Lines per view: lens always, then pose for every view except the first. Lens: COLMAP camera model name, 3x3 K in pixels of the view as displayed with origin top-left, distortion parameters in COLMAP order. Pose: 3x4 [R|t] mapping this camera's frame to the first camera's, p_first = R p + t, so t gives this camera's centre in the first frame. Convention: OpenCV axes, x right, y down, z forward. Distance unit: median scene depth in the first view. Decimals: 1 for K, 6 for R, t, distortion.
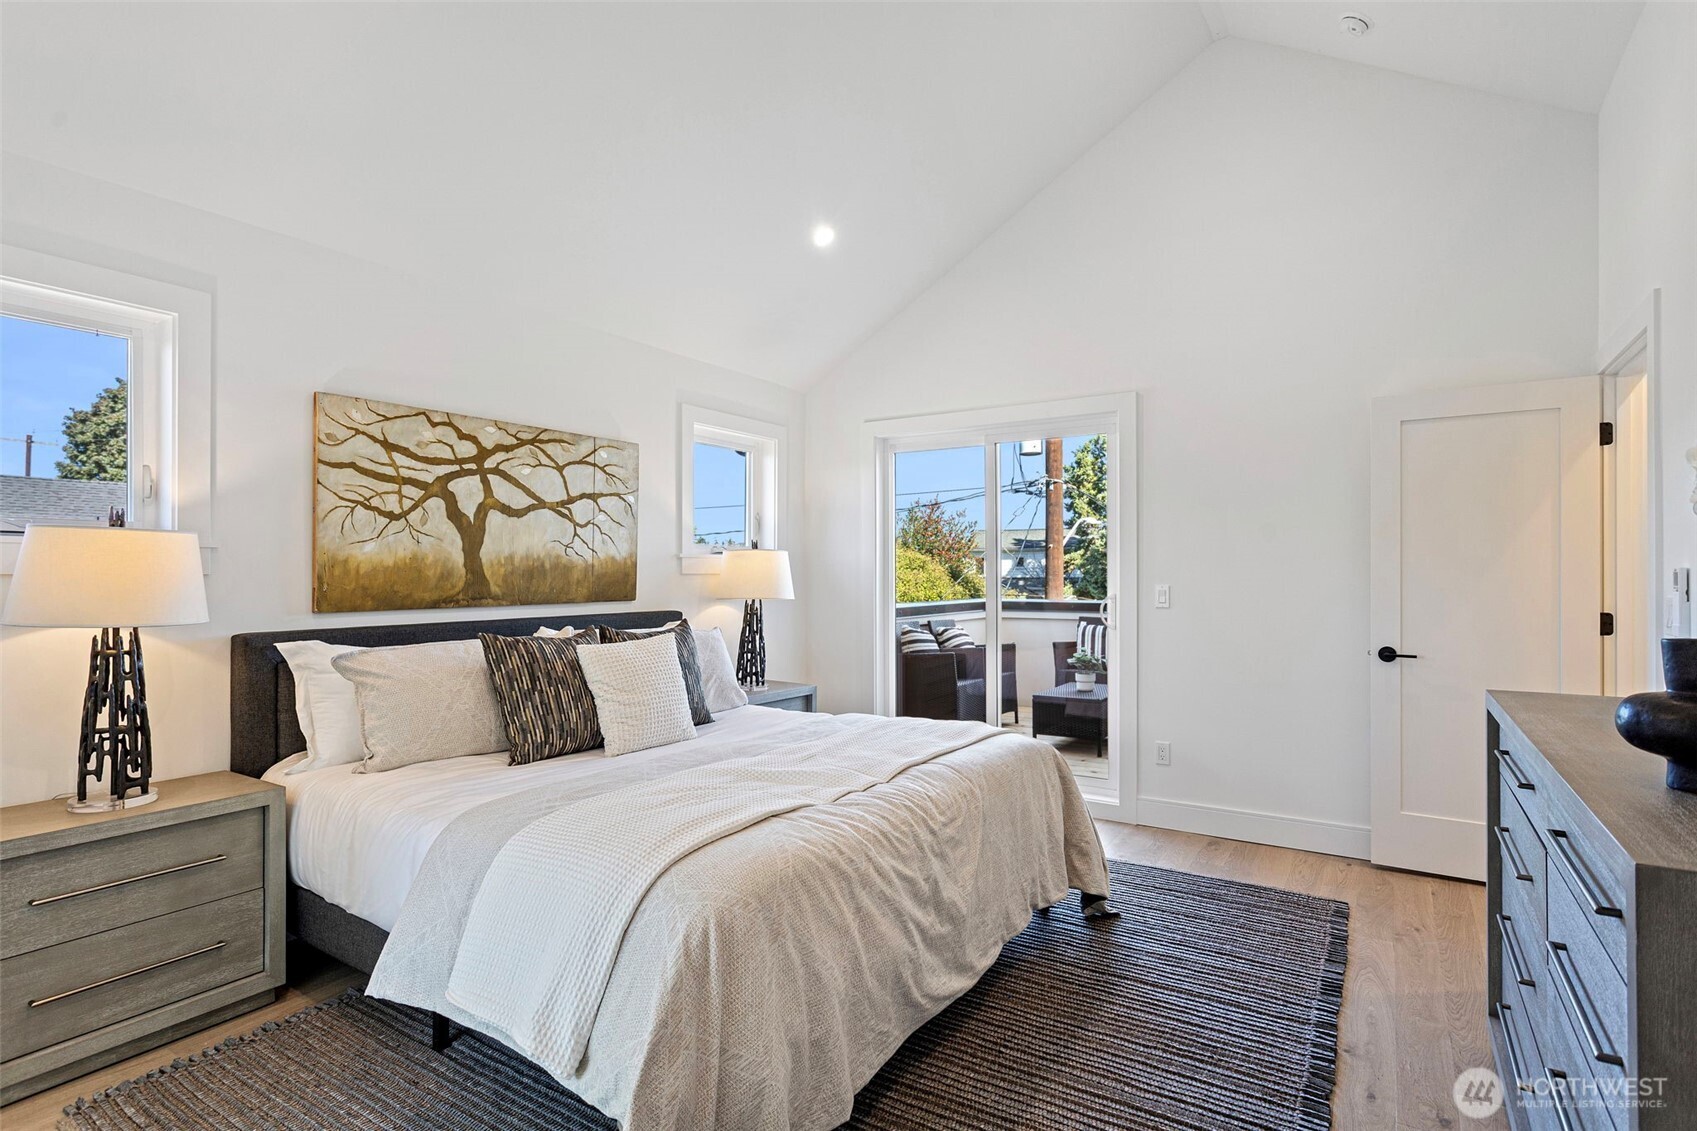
lens RADIAL K [[819.5, 0, 848.0], [0, 819.5, 555.7], [0, 0, 1]] dist [0.013583, 0.000297]
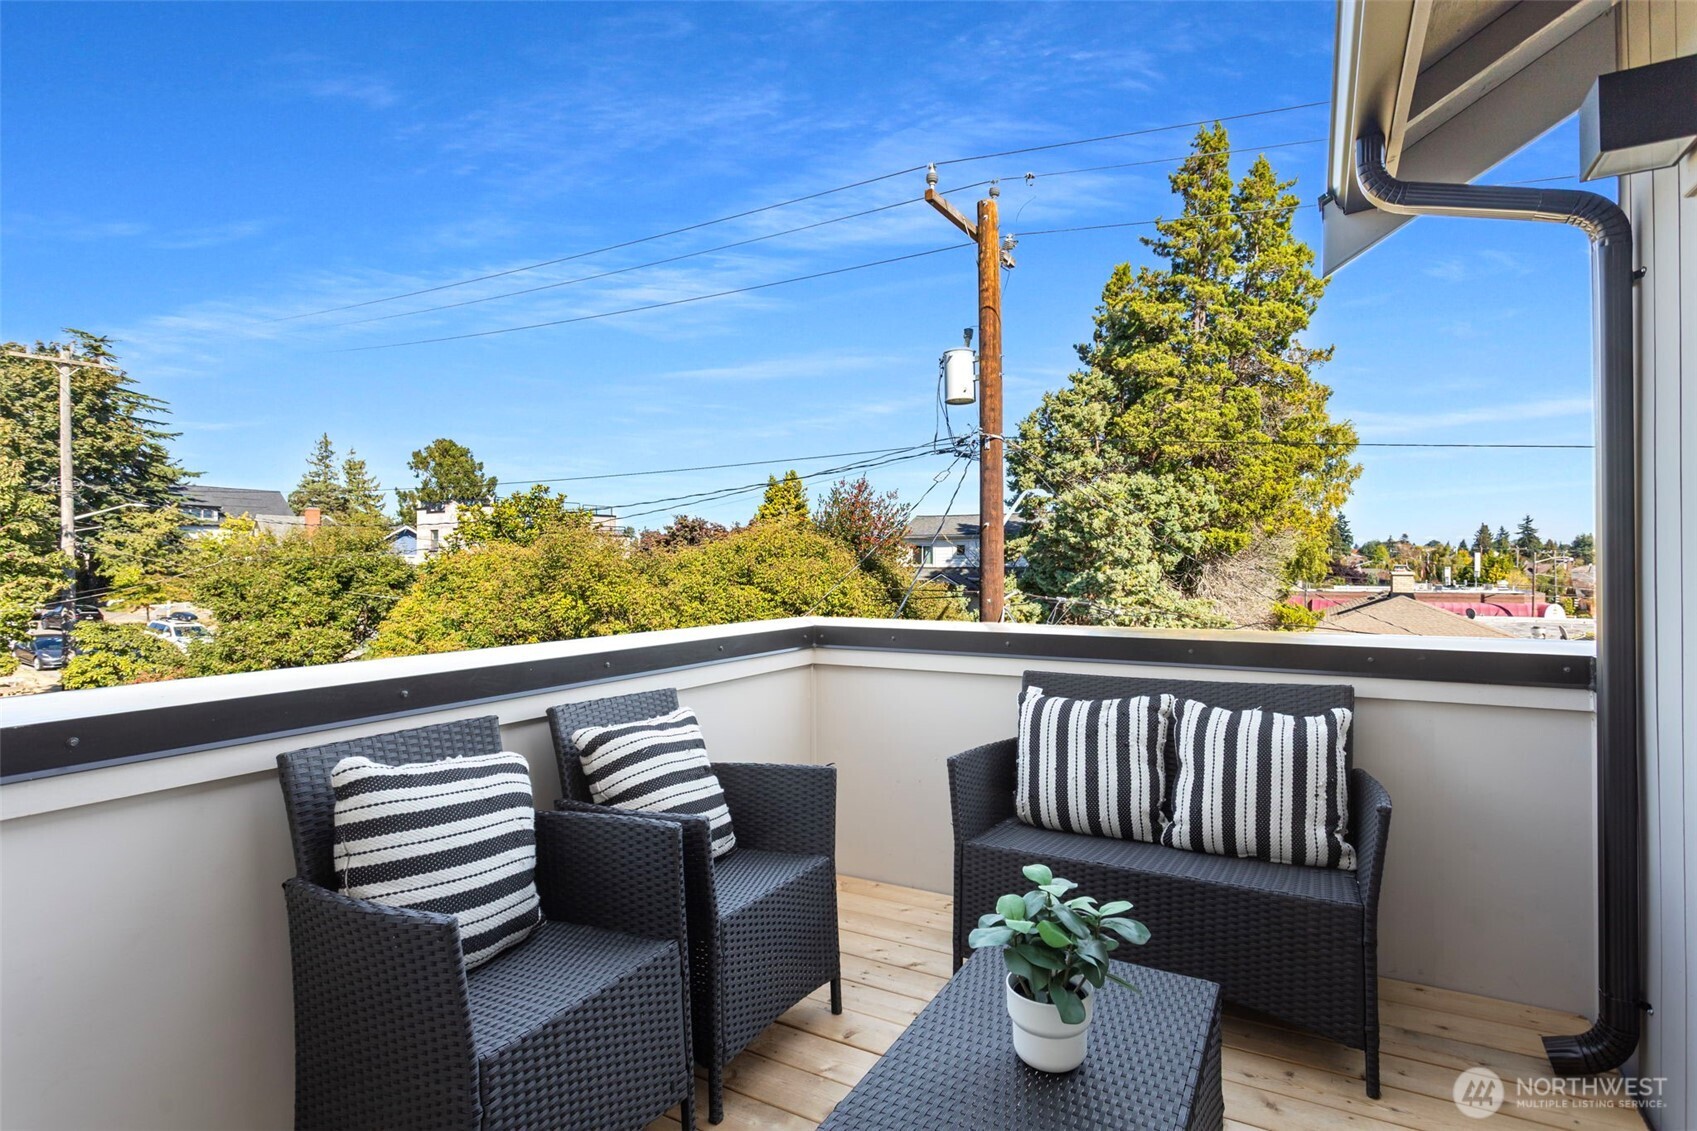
lens RADIAL K [[807.0, 0, 846.8], [0, 807.0, 558.4], [0, 0, 1]] dist [-0.000811, -0.000322]
pose [[0.998342, -0.005686, 0.057282, 0.068081], [0.004843, 0.999878, 0.014846, 0.006219], [-0.057359, -0.014544, 0.998248, 0.240643]]
